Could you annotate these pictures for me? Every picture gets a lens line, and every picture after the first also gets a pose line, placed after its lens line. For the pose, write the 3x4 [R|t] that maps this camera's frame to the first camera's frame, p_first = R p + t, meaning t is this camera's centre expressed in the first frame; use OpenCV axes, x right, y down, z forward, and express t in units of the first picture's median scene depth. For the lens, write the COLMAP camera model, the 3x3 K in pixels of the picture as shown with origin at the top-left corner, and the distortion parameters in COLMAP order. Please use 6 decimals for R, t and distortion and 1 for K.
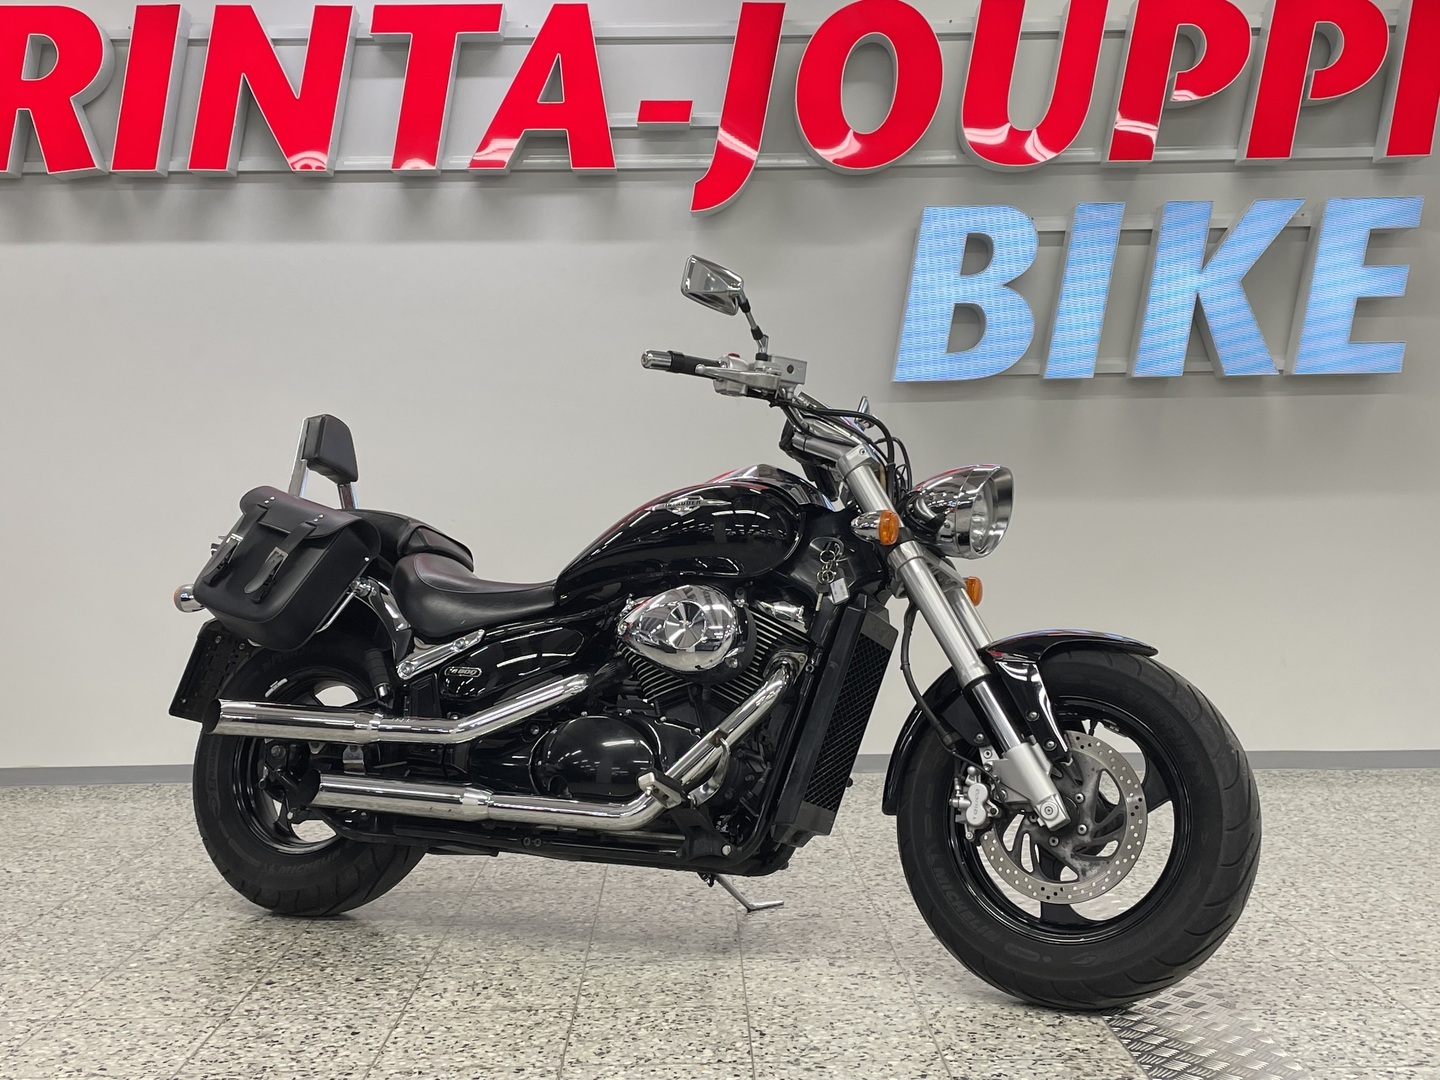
lens RADIAL K [[1718.8, 0, 720.1], [0, 1718.8, 534.2], [0, 0, 1]] dist [0.058297, 0.000000]
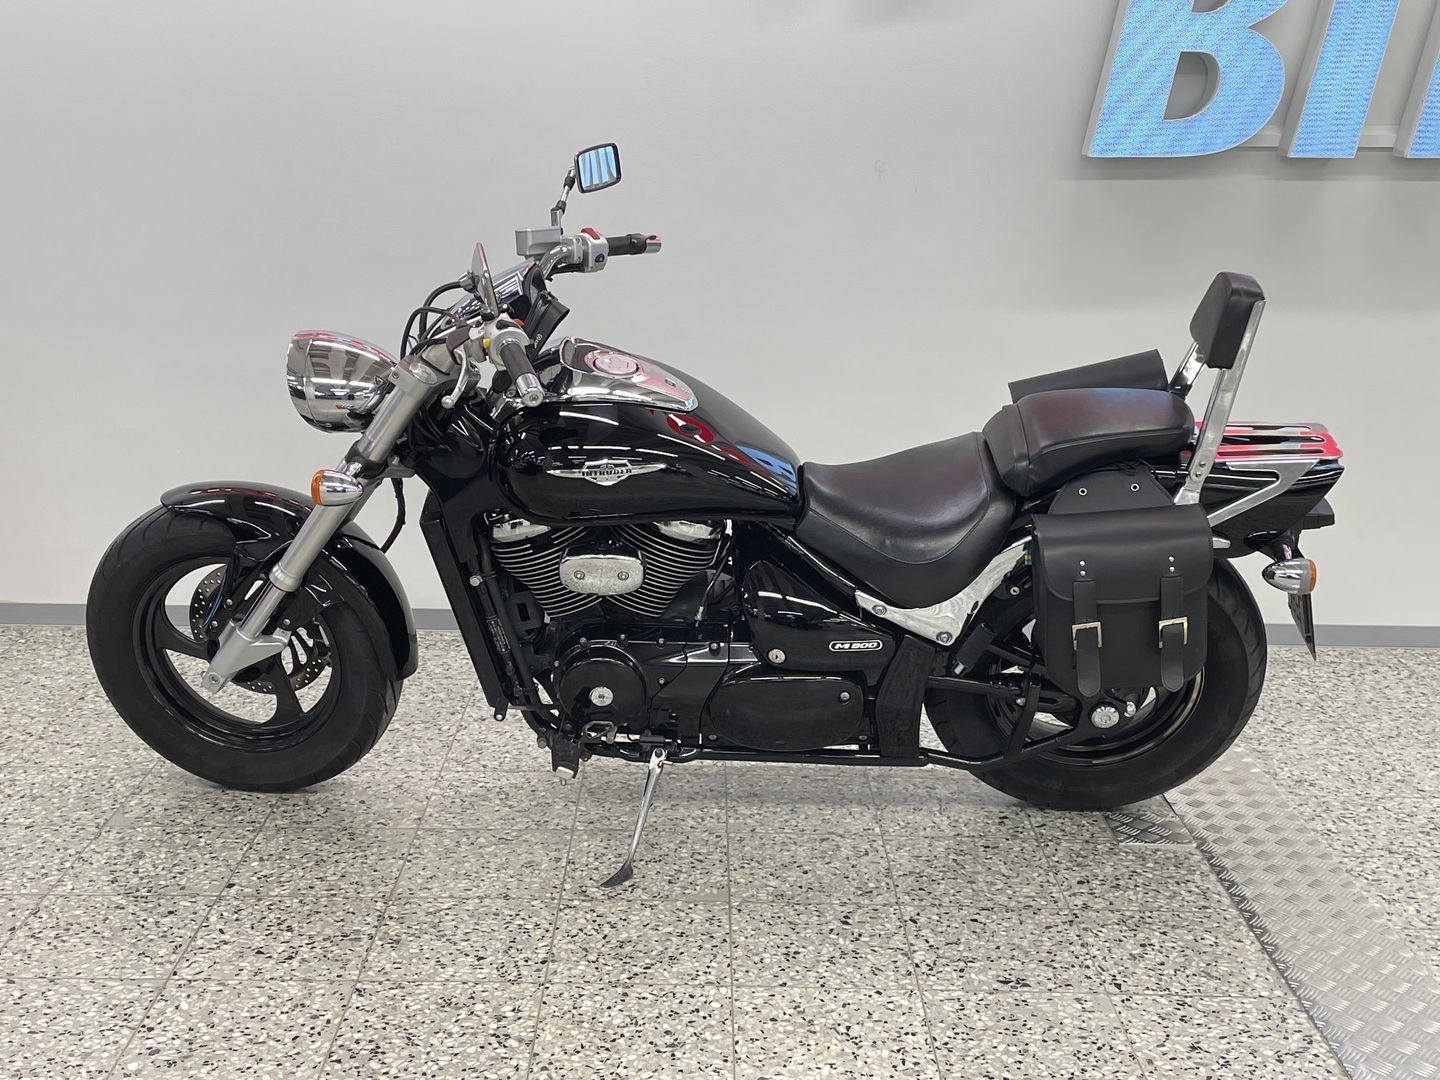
lens RADIAL K [[1766.8, 0, 700.7], [0, 1766.8, 560.0], [0, 0, 1]] dist [0.065183, 0.000000]
pose [[0.999424, 0.031532, -0.012546, -0.089190], [-0.027714, 0.971713, 0.234533, -0.152089], [0.019586, -0.234050, 0.972027, 0.303055]]
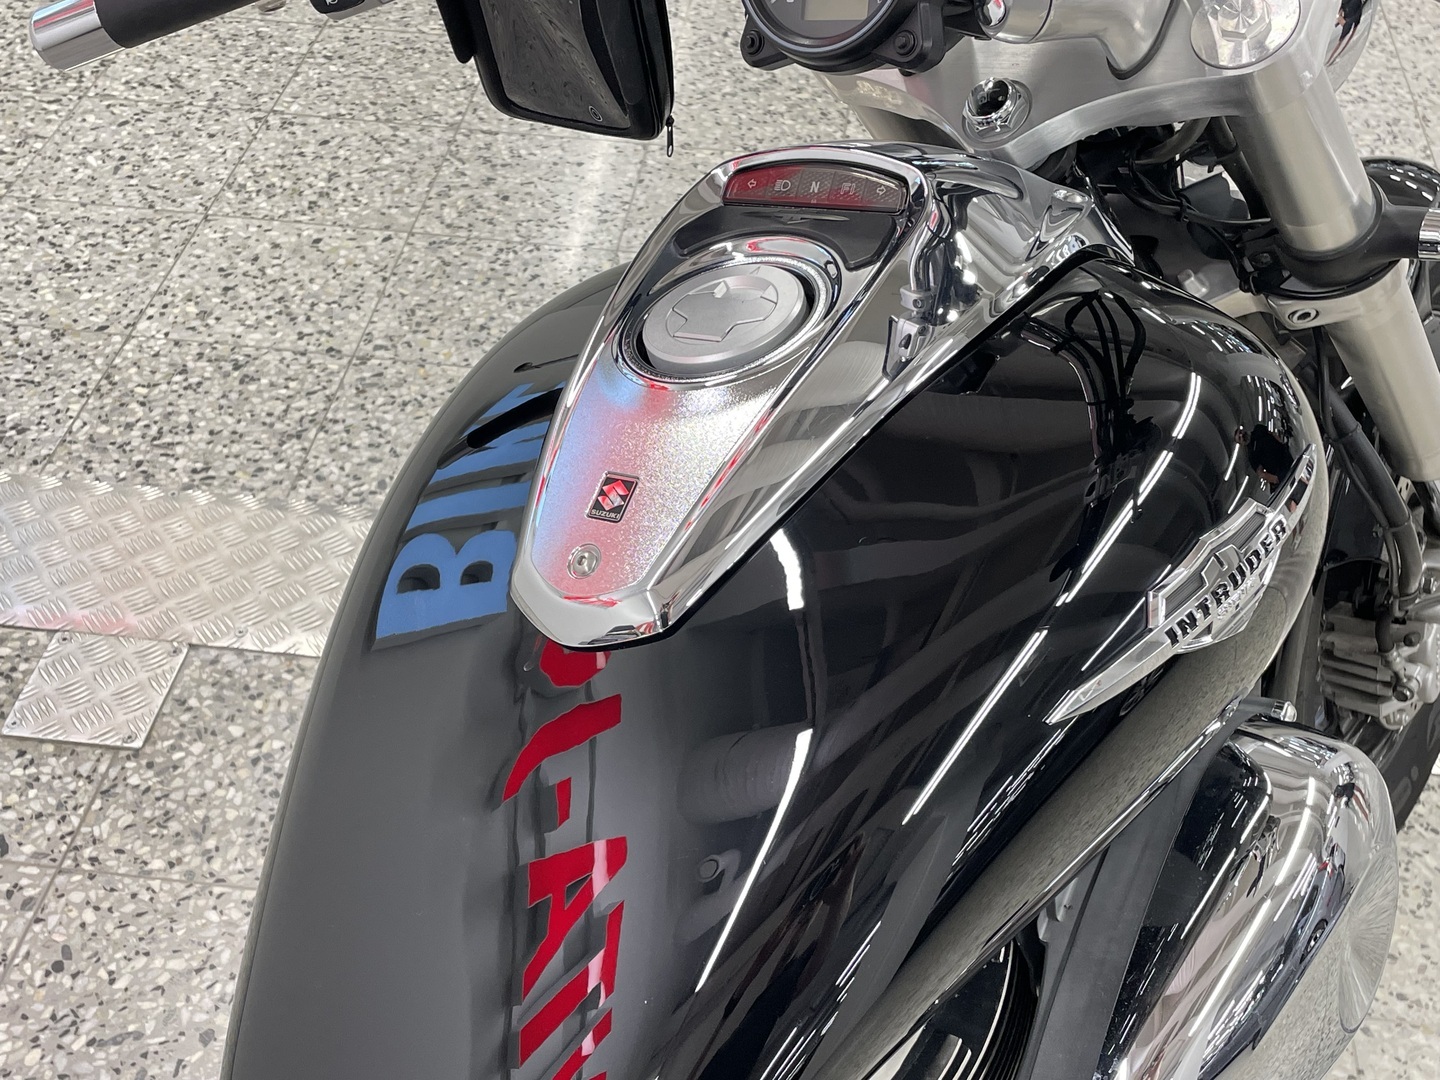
lens RADIAL K [[1718.8, 0, 726.1], [0, 1718.8, 536.9], [0, 0, 1]] dist [0.058297, 0.000000]
pose [[0.139221, -0.657488, 0.740491, -0.180640], [0.000377, 0.747809, 0.663914, -0.160493], [-0.990261, -0.092151, 0.104359, 1.028587]]
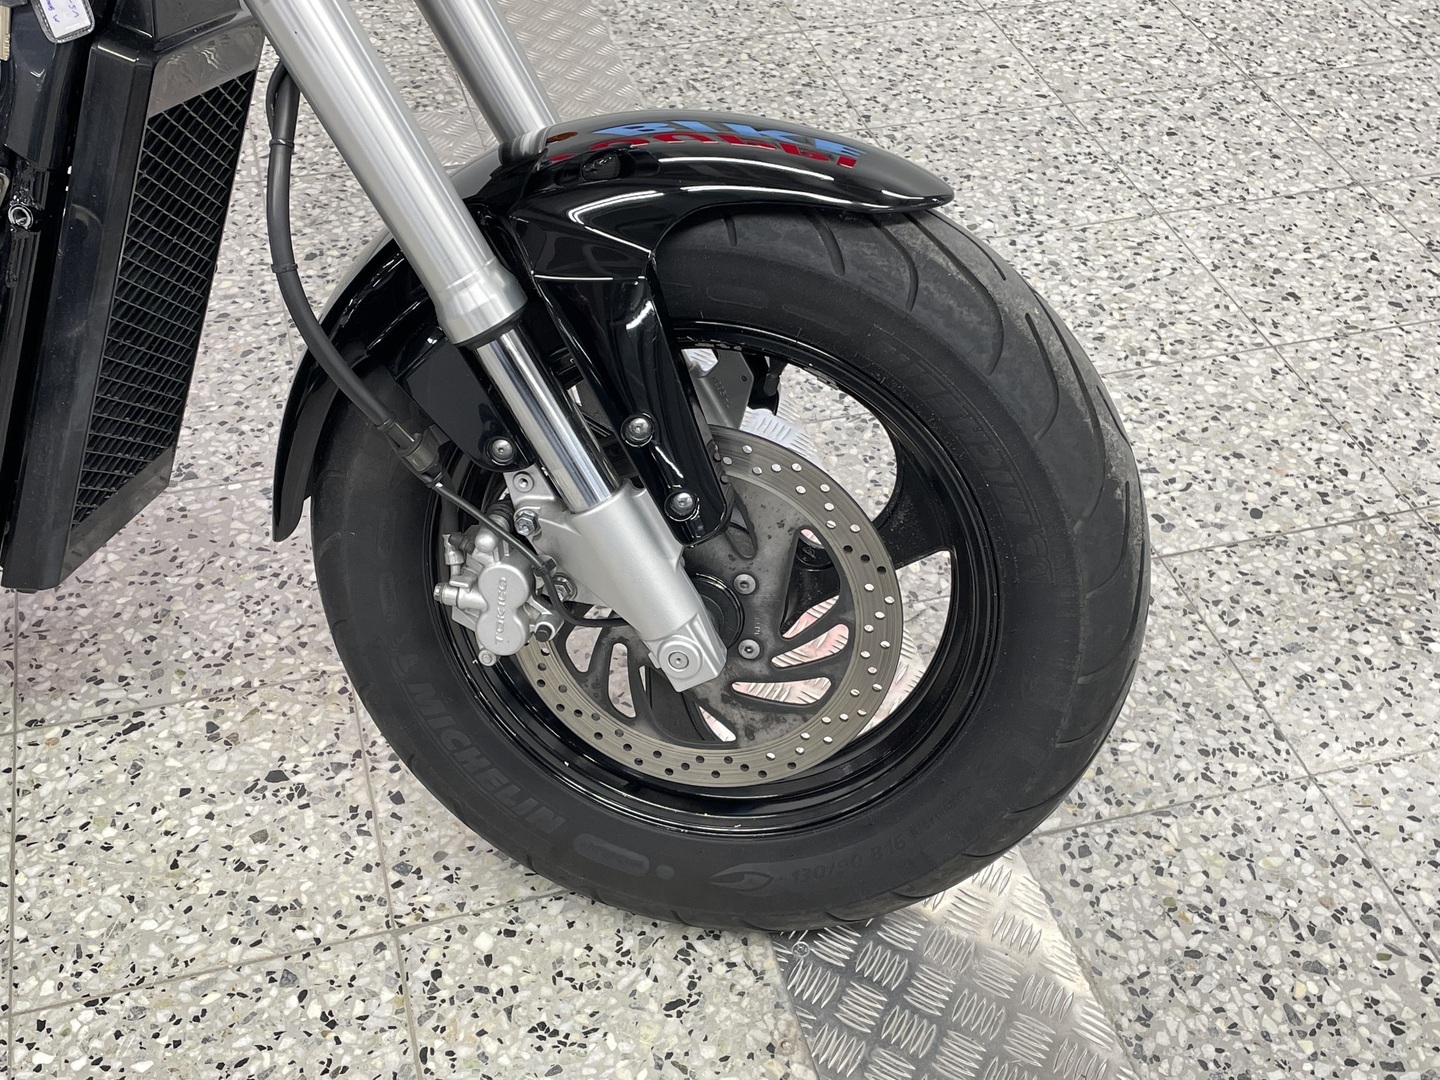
lens RADIAL K [[1718.8, 0, 720.6], [0, 1718.8, 531.4], [0, 0, 1]] dist [0.058297, 0.000000]
pose [[0.964469, -0.144590, 0.221117, 0.100618], [-0.039177, 0.749419, 0.660936, -0.115522], [-0.261274, -0.646115, 0.717127, 0.636363]]
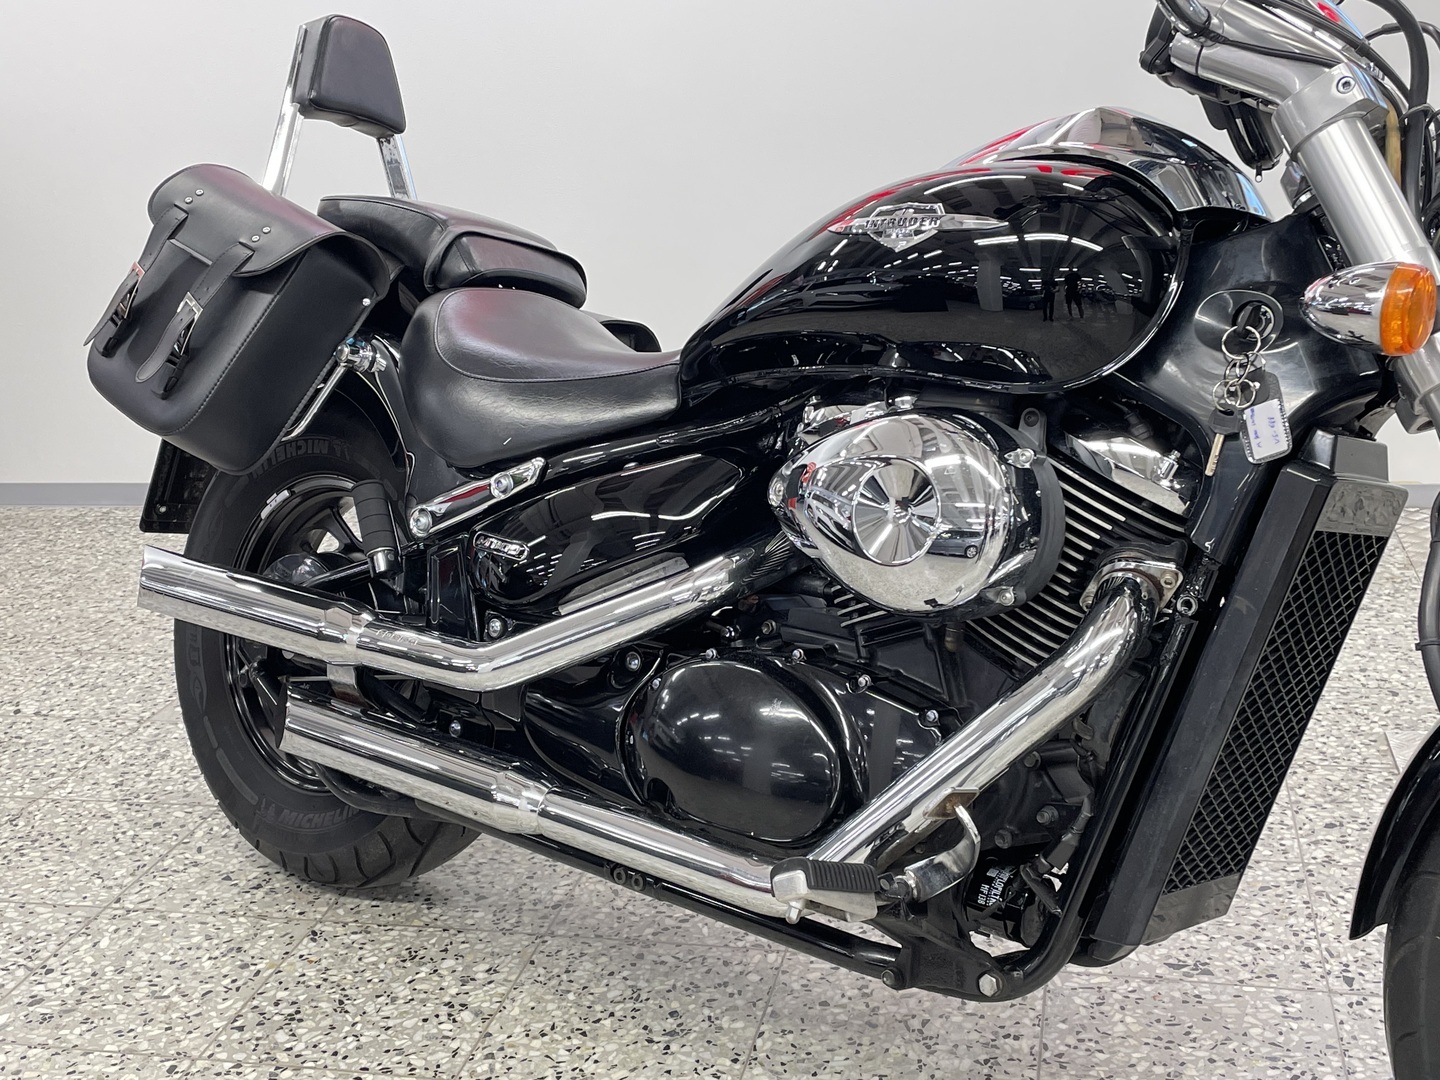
lens RADIAL K [[1718.8, 0, 698.7], [0, 1718.8, 531.7], [0, 0, 1]] dist [0.058297, 0.000000]
pose [[0.966643, 0.023785, -0.255019, 0.042461], [0.045552, 0.963840, 0.262558, -0.059453], [0.252043, -0.265417, 0.930606, 0.545148]]
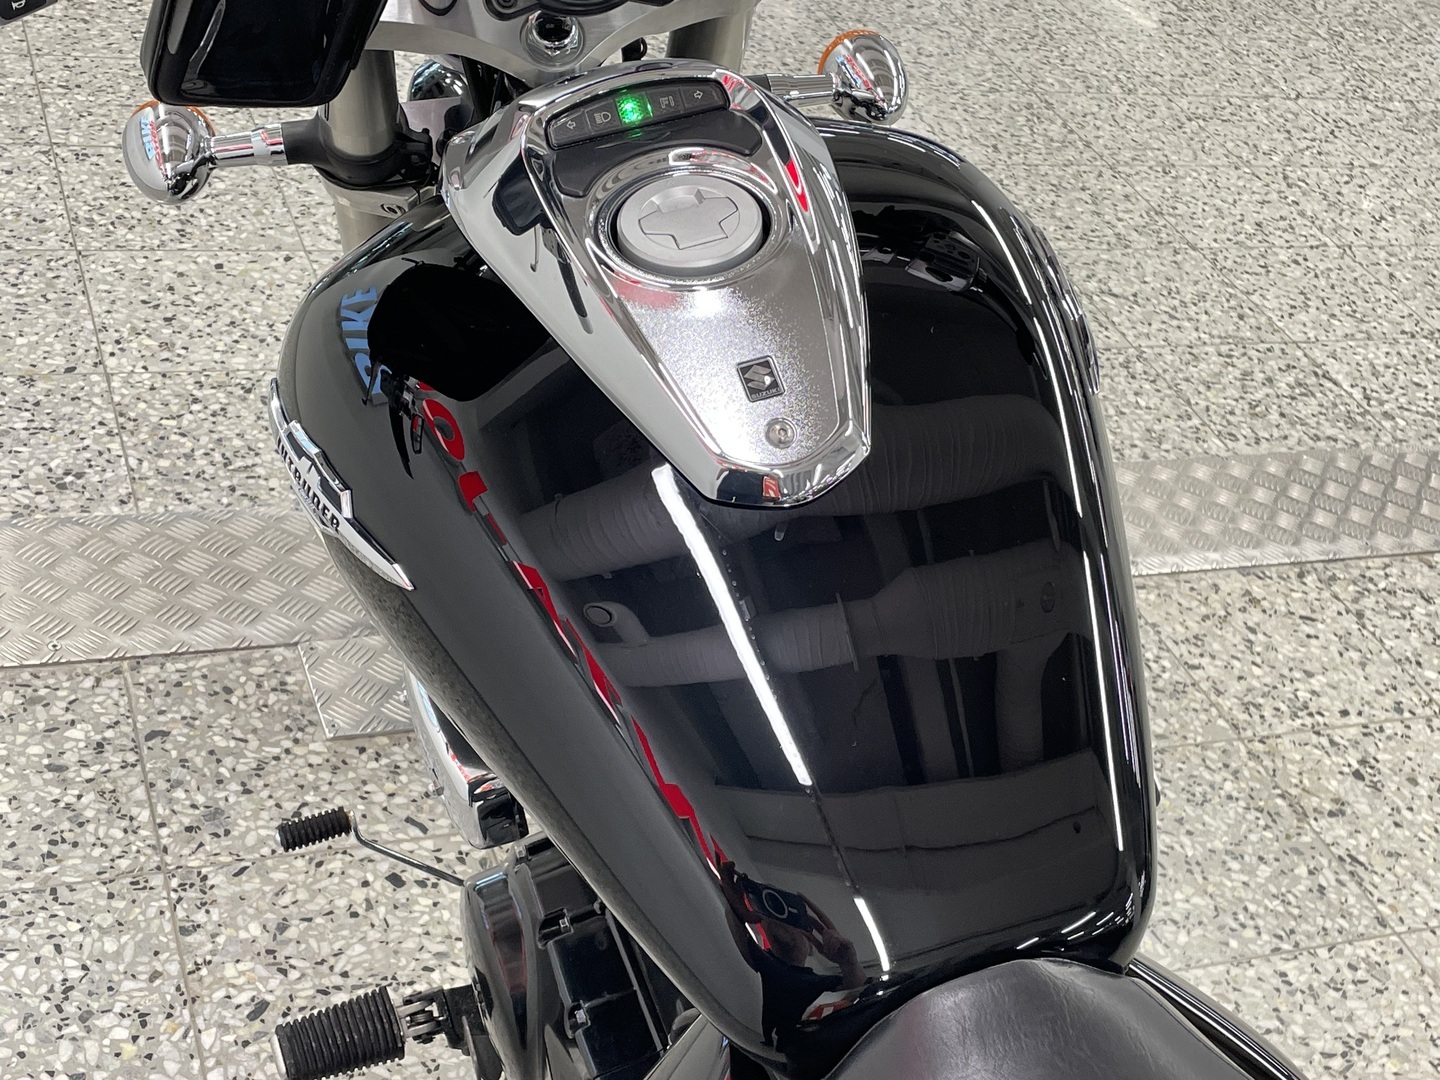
lens RADIAL K [[1953.8, 0, 735.1], [0, 1953.8, 545.2], [0, 0, 1]] dist [0.058586, 0.000000]
pose [[-0.333317, -0.597251, 0.729514, -0.293287], [-0.171431, 0.799256, 0.576022, -0.169447], [-0.927098, 0.066937, -0.368793, 1.396133]]
